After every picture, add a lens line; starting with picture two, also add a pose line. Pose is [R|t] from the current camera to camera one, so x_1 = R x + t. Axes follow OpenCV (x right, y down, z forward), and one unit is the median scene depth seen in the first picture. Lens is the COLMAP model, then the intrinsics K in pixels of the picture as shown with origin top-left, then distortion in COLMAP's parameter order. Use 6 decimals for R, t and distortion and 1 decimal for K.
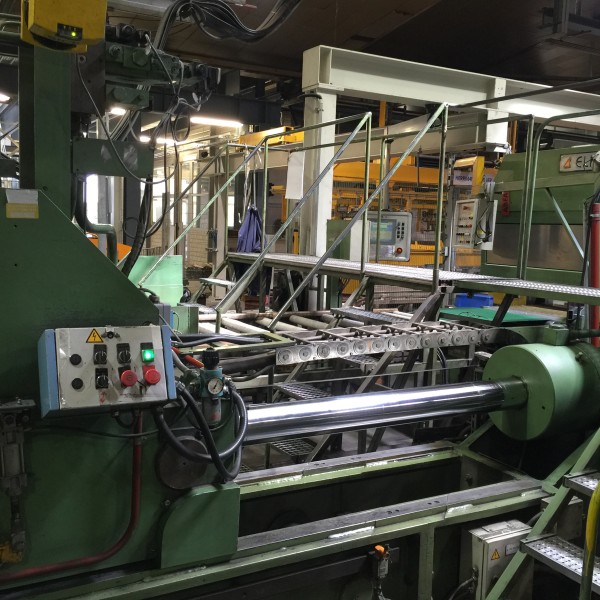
lens RADIAL K [[689.2, 0, 300.3], [0, 689.2, 300.9], [0, 0, 1]] dist [0.074372, 0.000000]
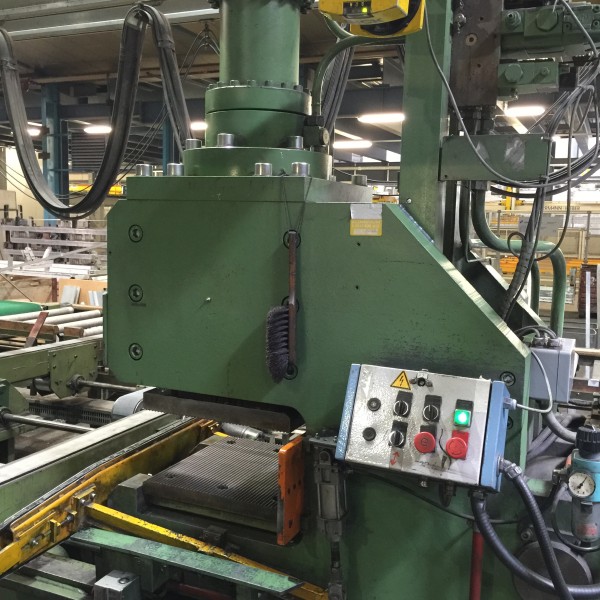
lens RADIAL K [[689.2, 0, 300.1], [0, 689.2, 297.6], [0, 0, 1]] dist [0.074372, 0.000000]
pose [[0.598889, 0.070606, -0.797714, 0.264179], [-0.093548, 0.995454, 0.017877, -0.047526], [0.795350, 0.063918, 0.602771, 0.408549]]
